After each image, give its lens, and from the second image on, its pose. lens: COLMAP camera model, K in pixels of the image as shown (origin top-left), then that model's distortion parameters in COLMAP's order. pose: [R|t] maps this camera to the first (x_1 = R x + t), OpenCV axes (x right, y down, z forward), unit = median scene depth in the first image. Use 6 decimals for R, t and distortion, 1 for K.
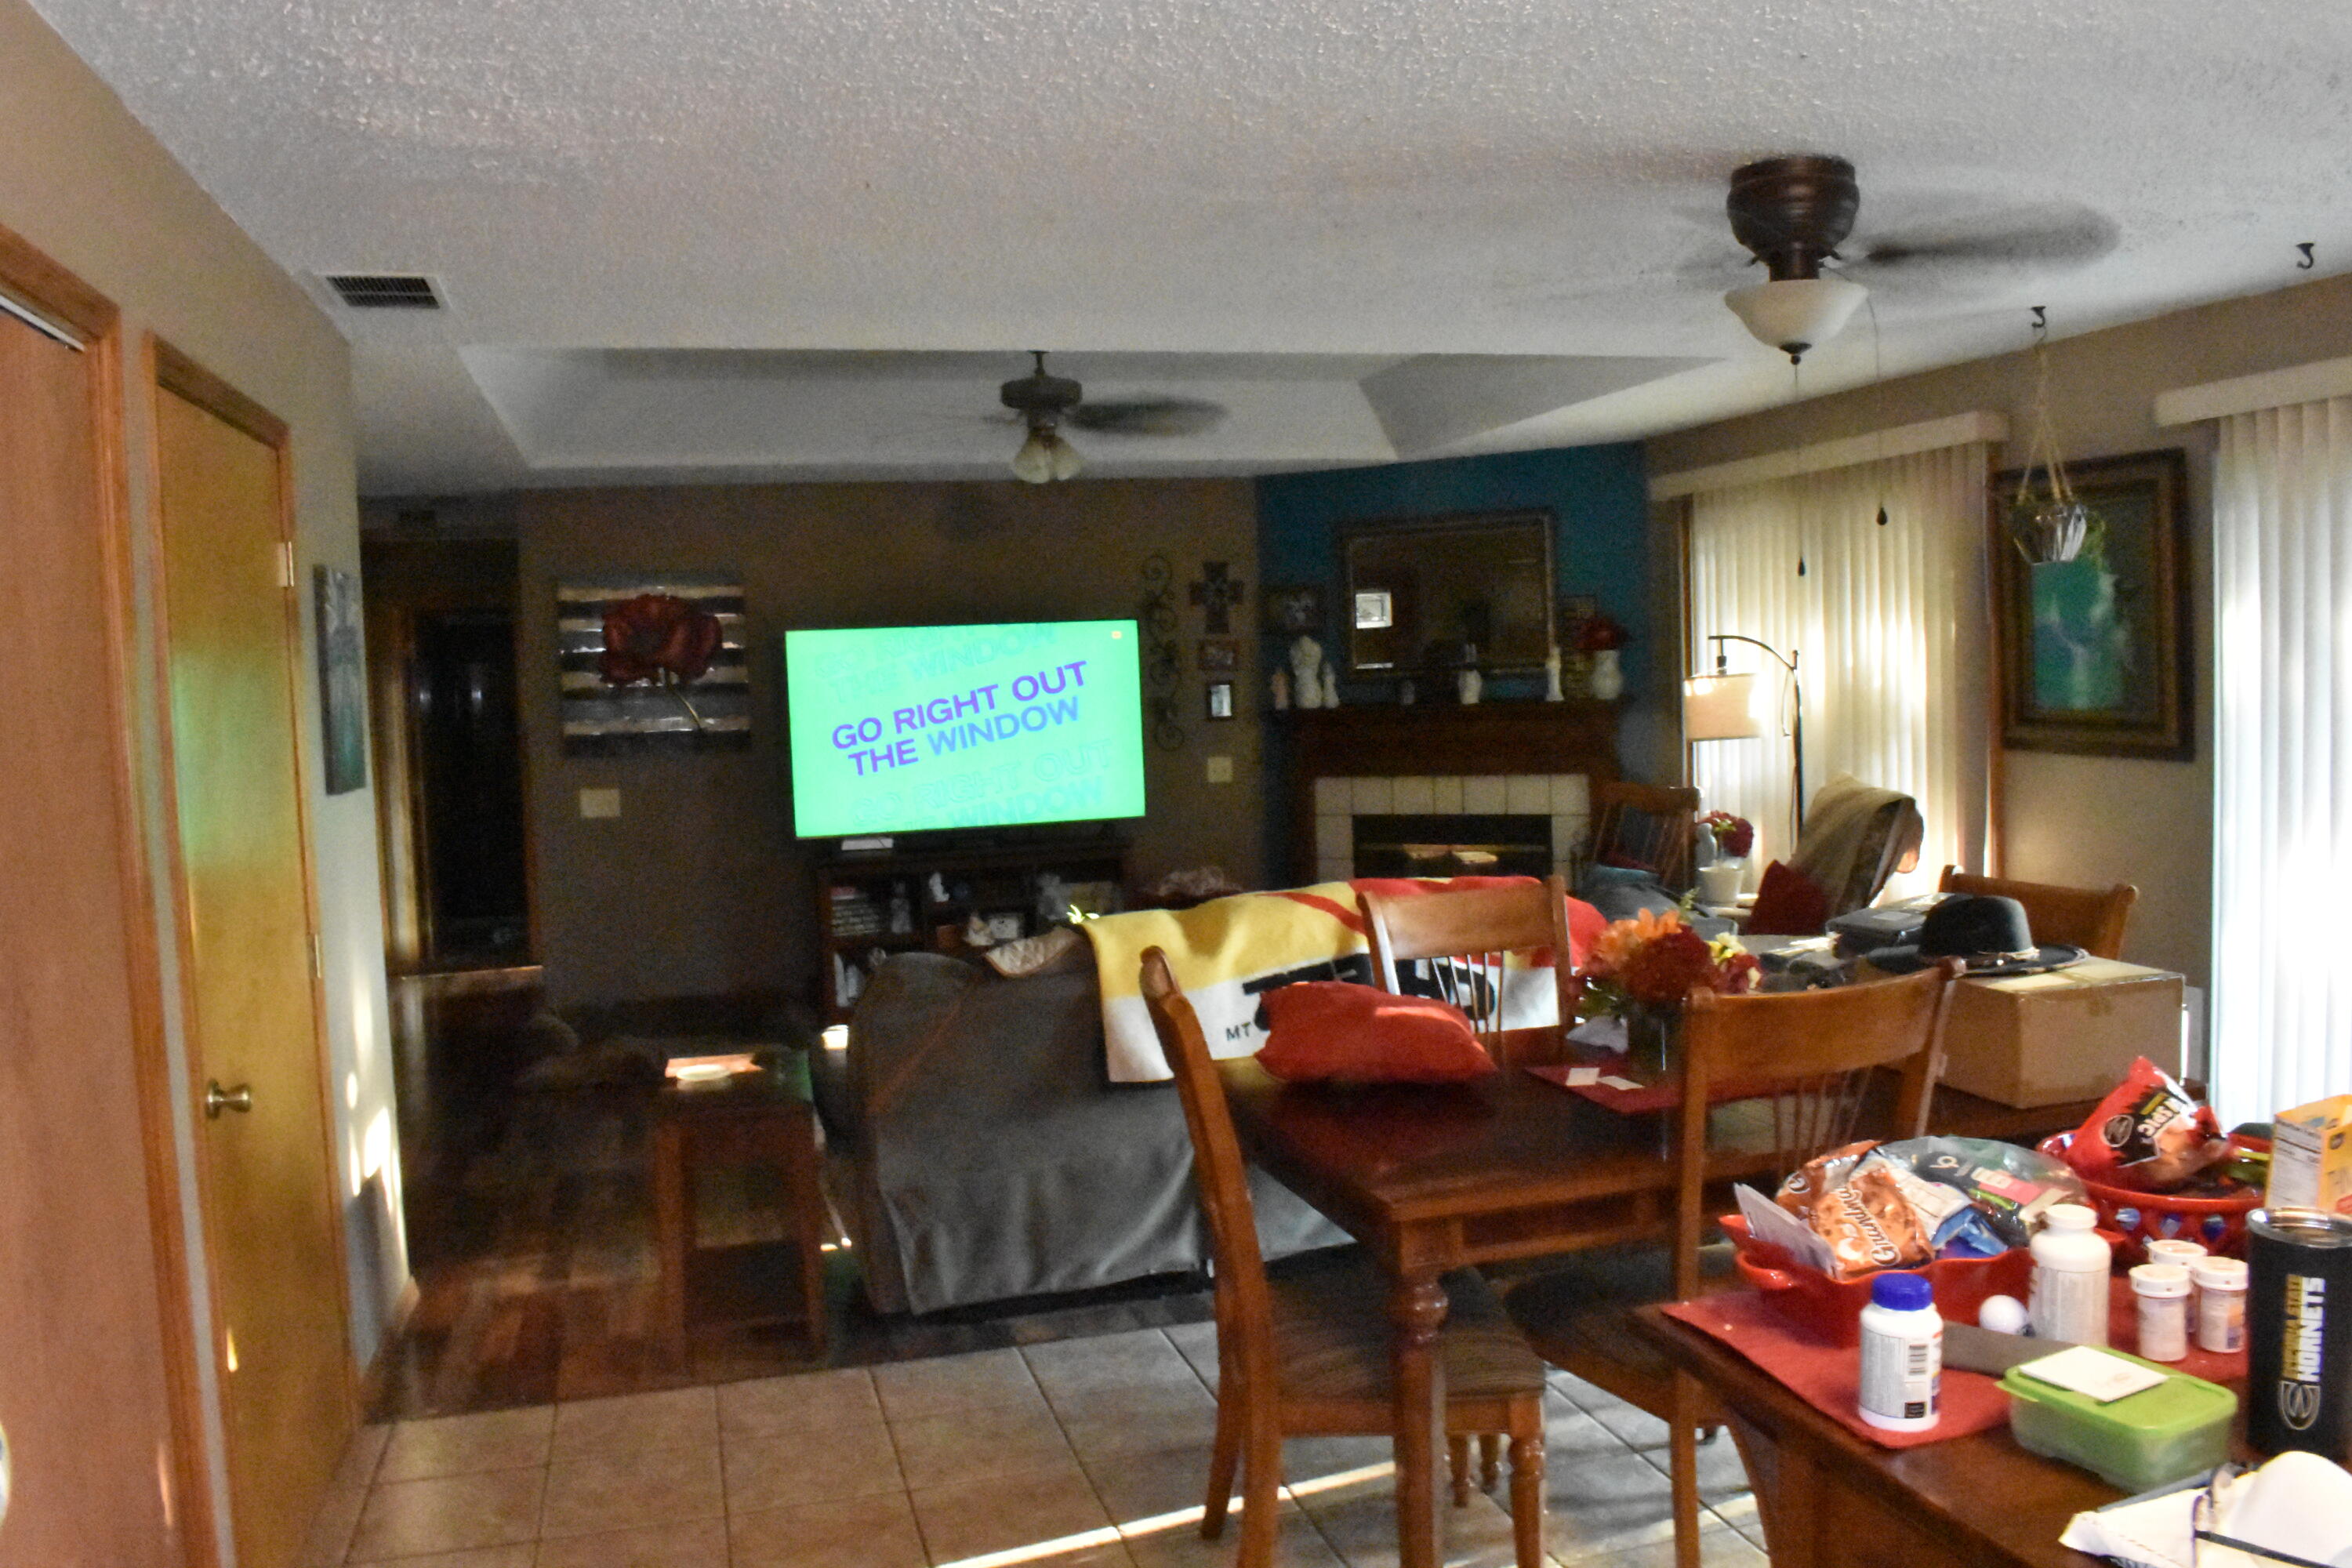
lens RADIAL K [[1841.8, 0, 1181.4], [0, 1841.8, 779.2], [0, 0, 1]] dist [-0.089478, 0.010634]
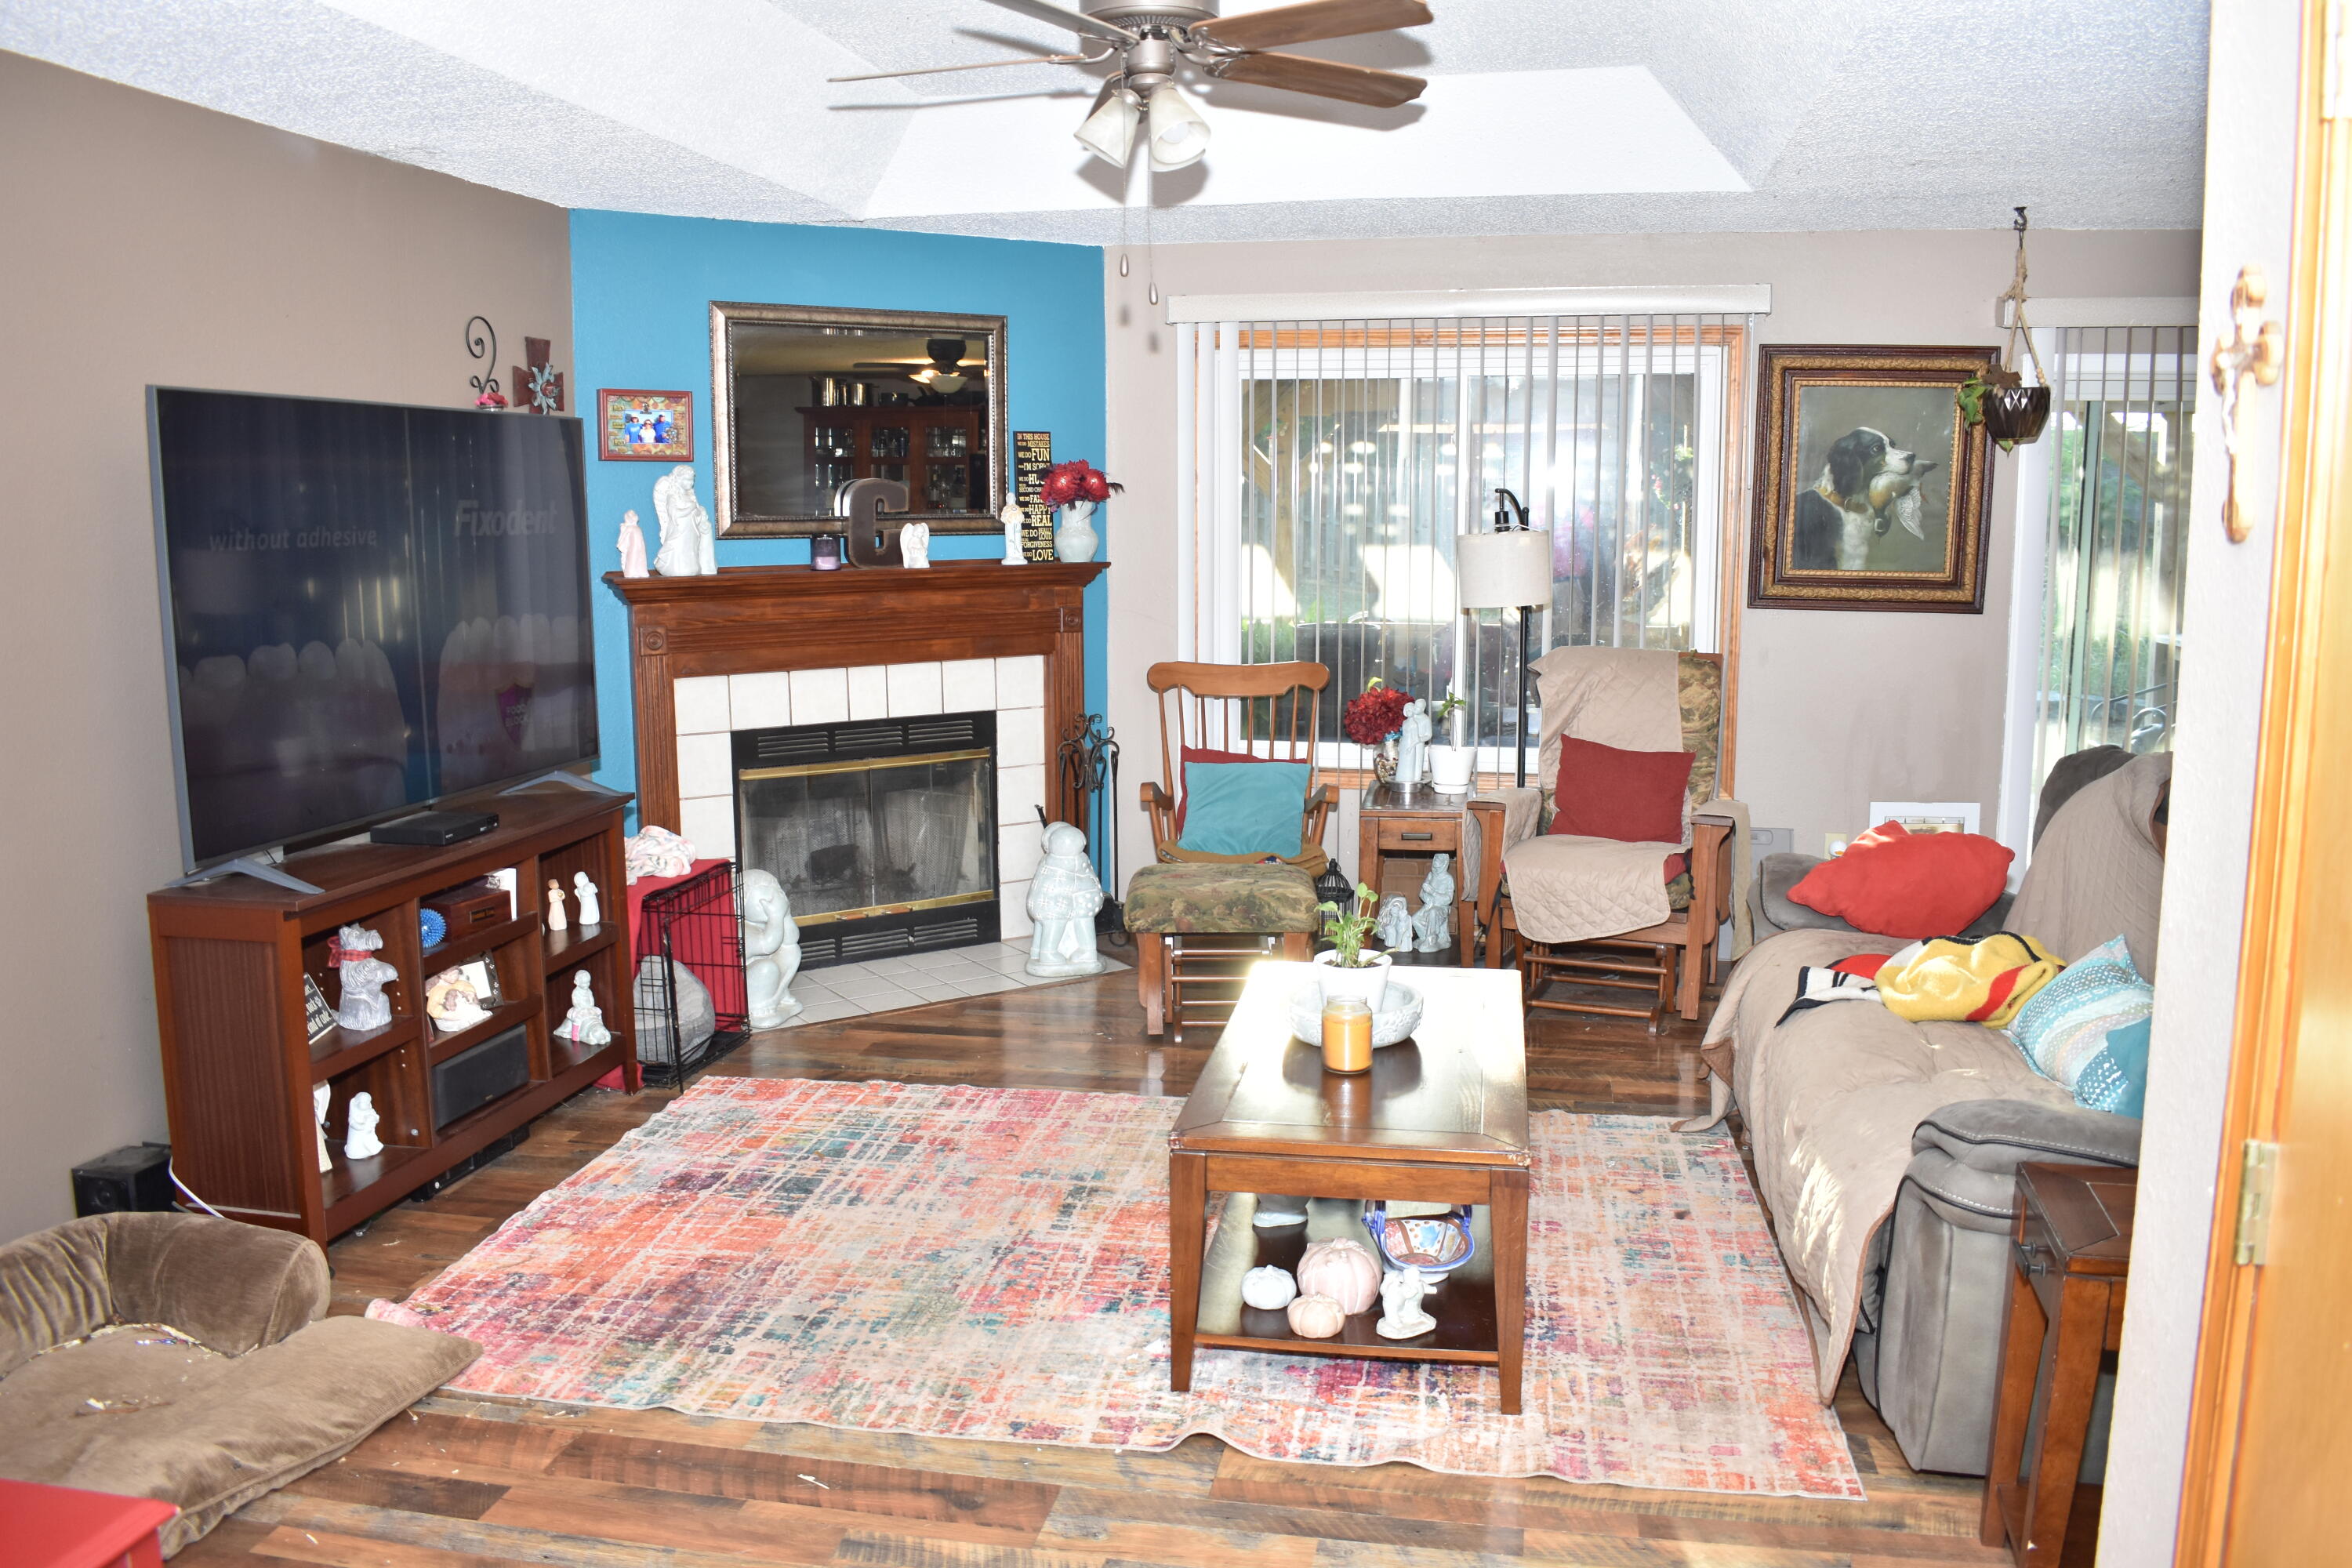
lens RADIAL K [[1841.8, 0, 1174.0], [0, 1841.8, 786.3], [0, 0, 1]] dist [-0.089478, 0.010634]
pose [[0.455143, -0.098329, 0.884973, -0.526860], [0.040997, 0.995144, 0.089485, -0.017352], [-0.889474, -0.004448, 0.456964, 0.643872]]
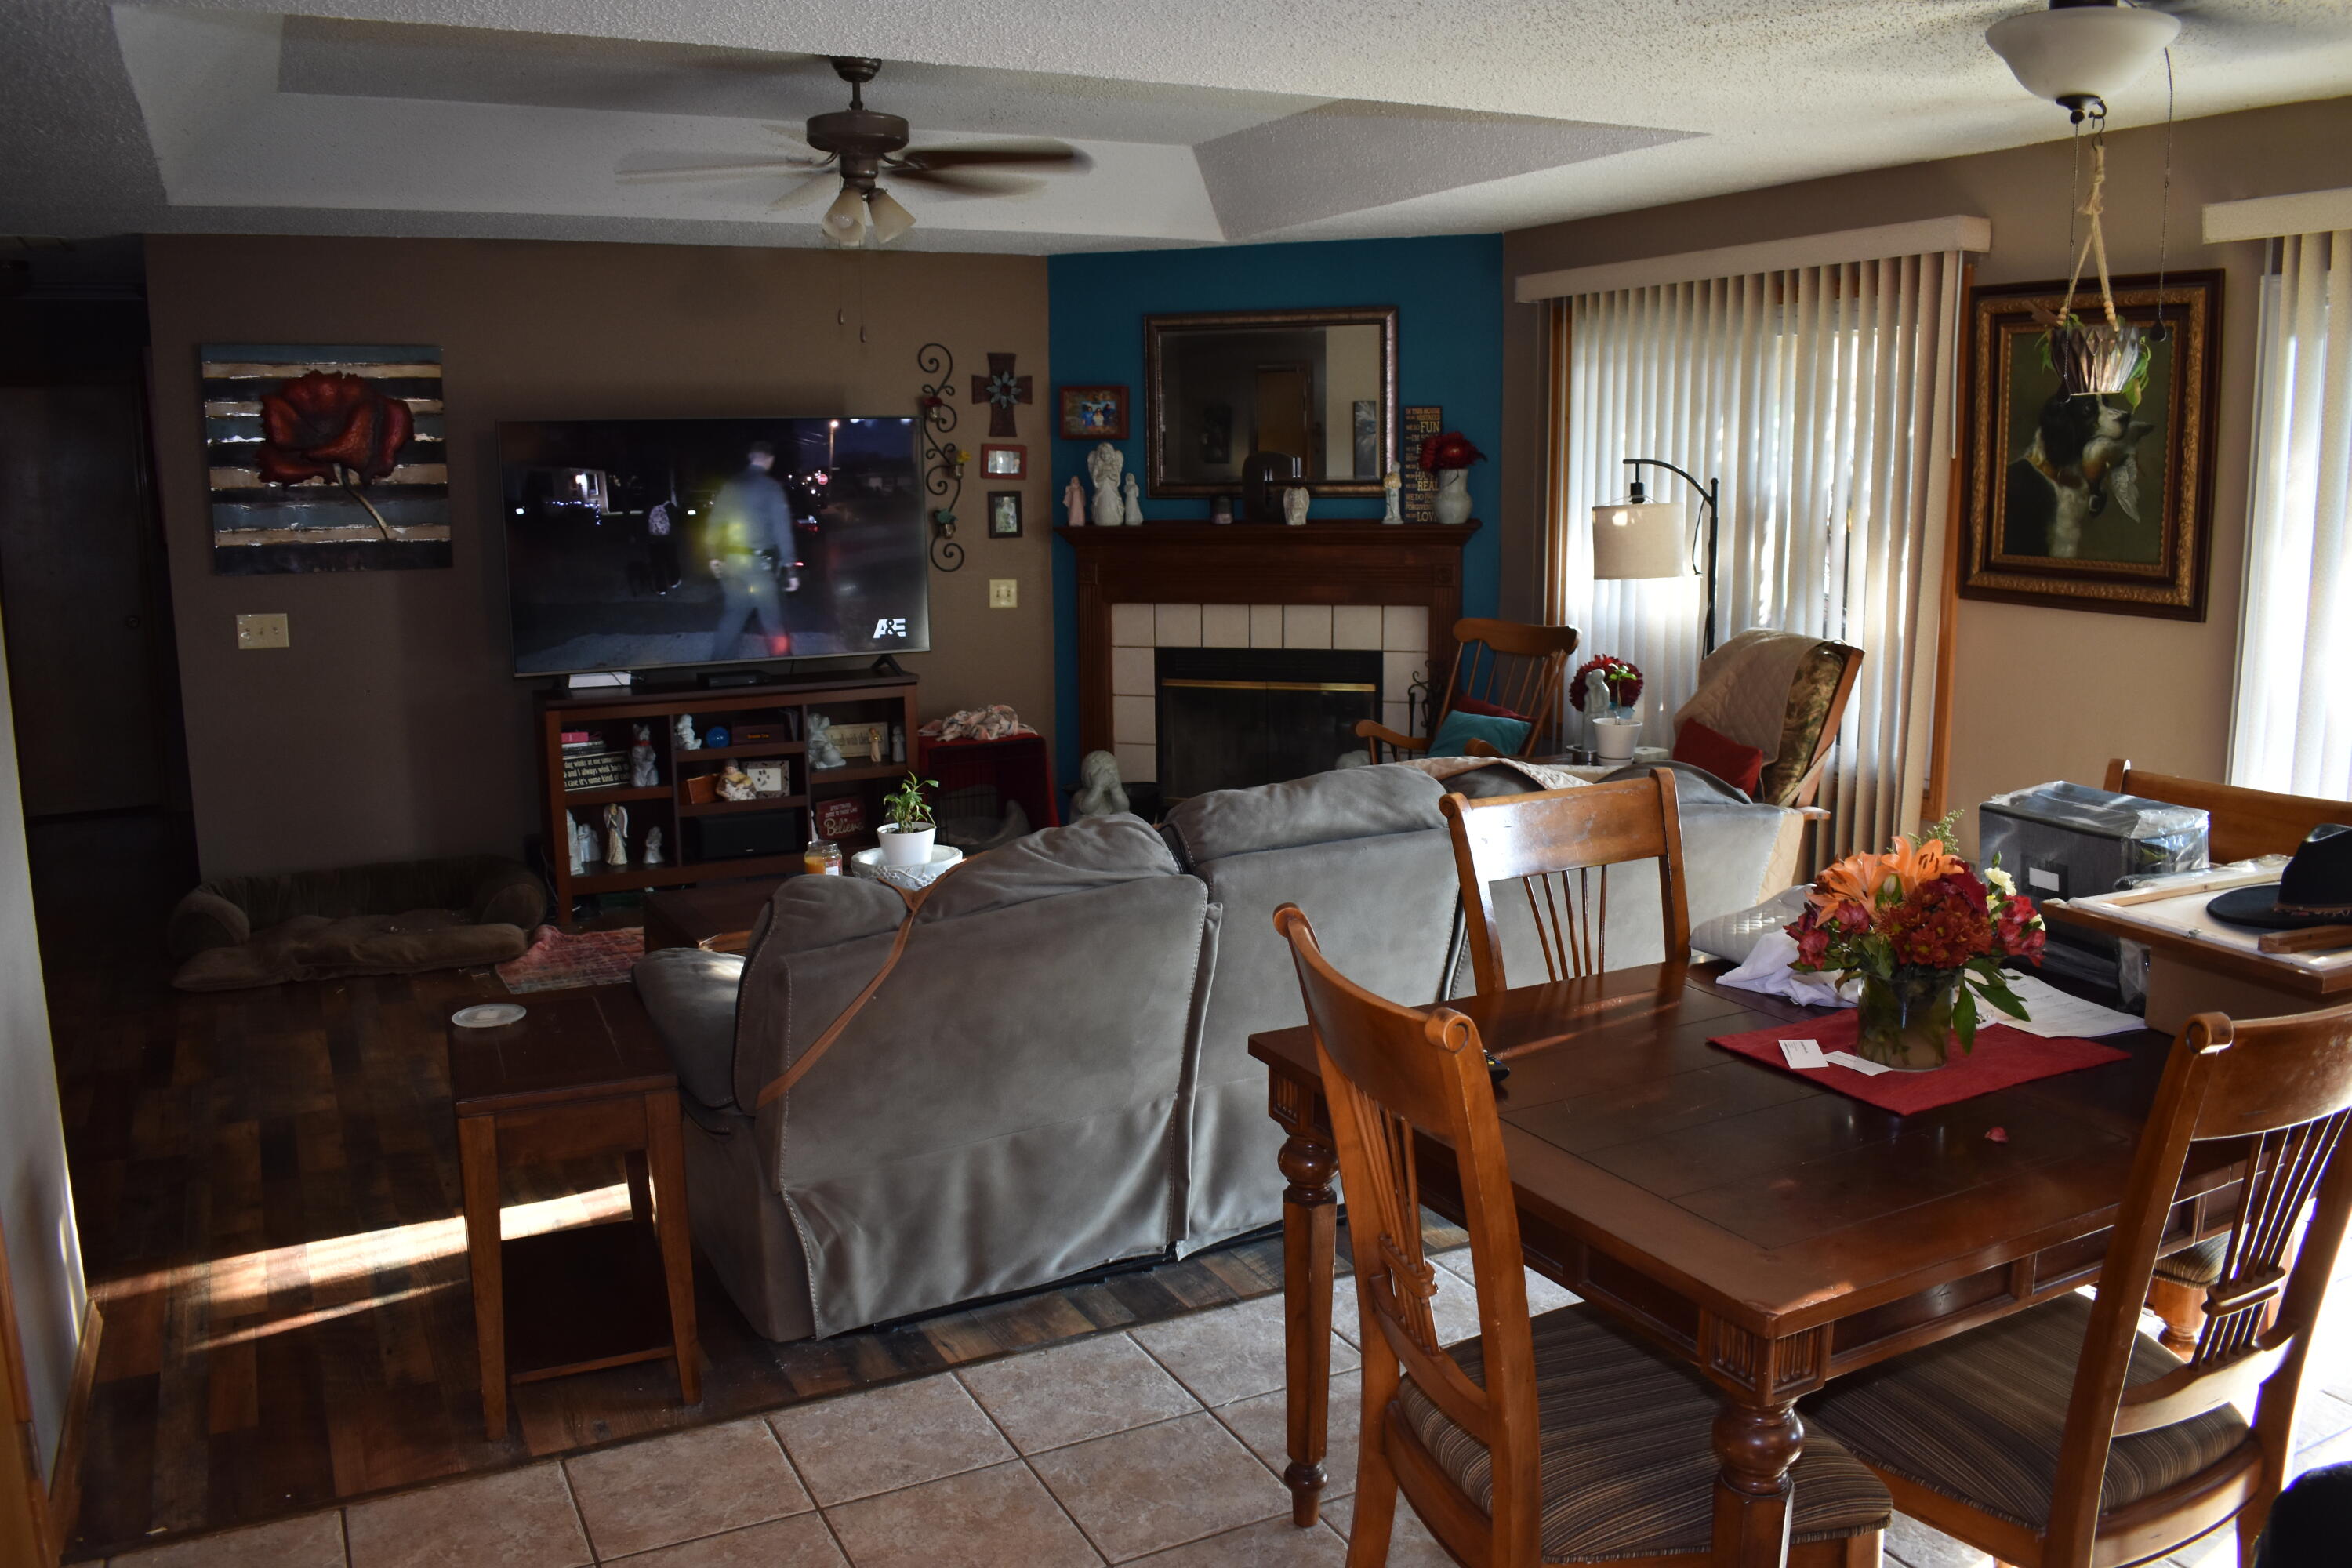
lens RADIAL K [[1841.8, 0, 1178.3], [0, 1841.8, 778.5], [0, 0, 1]] dist [-0.089478, 0.010634]
pose [[0.980603, -0.006124, 0.195908, -0.084648], [-0.014668, 0.994416, 0.104509, -0.012586], [-0.195454, -0.105355, 0.975037, 0.147051]]
